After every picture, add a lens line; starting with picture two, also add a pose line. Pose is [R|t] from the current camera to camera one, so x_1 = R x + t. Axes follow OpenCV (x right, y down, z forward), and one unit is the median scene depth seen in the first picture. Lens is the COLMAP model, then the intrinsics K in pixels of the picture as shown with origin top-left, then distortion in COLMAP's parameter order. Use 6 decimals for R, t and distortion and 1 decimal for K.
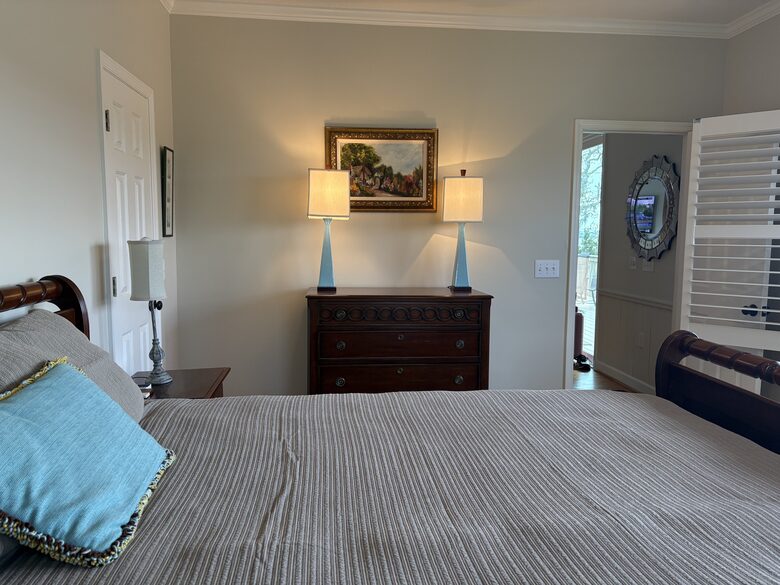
lens RADIAL K [[589.0, 0, 390.0], [0, 589.0, 292.5], [0, 0, 1]] dist [0.008610, 0.003047]
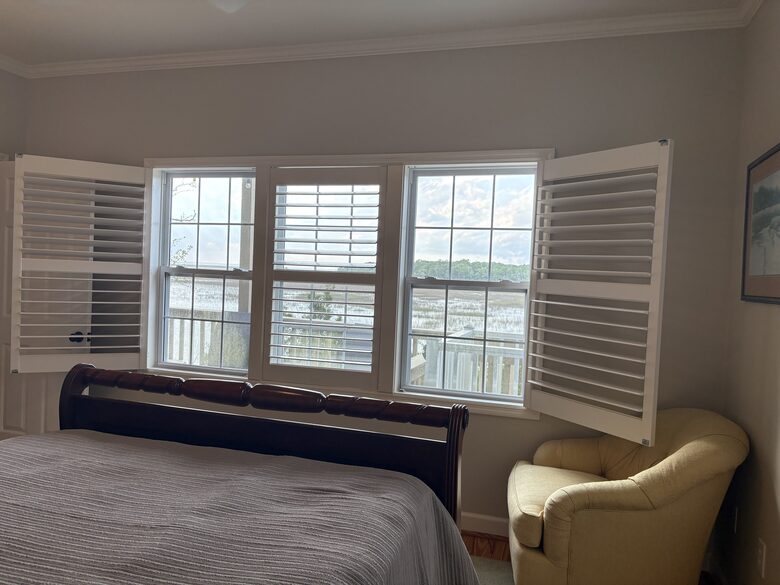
lens RADIAL K [[589.0, 0, 390.0], [0, 589.0, 292.5], [0, 0, 1]] dist [0.008610, 0.003047]
pose [[0.376904, -0.021452, 0.926004, -0.191239], [0.051785, 0.998656, 0.002058, -0.025864], [-0.924803, 0.047177, 0.377509, 0.040605]]
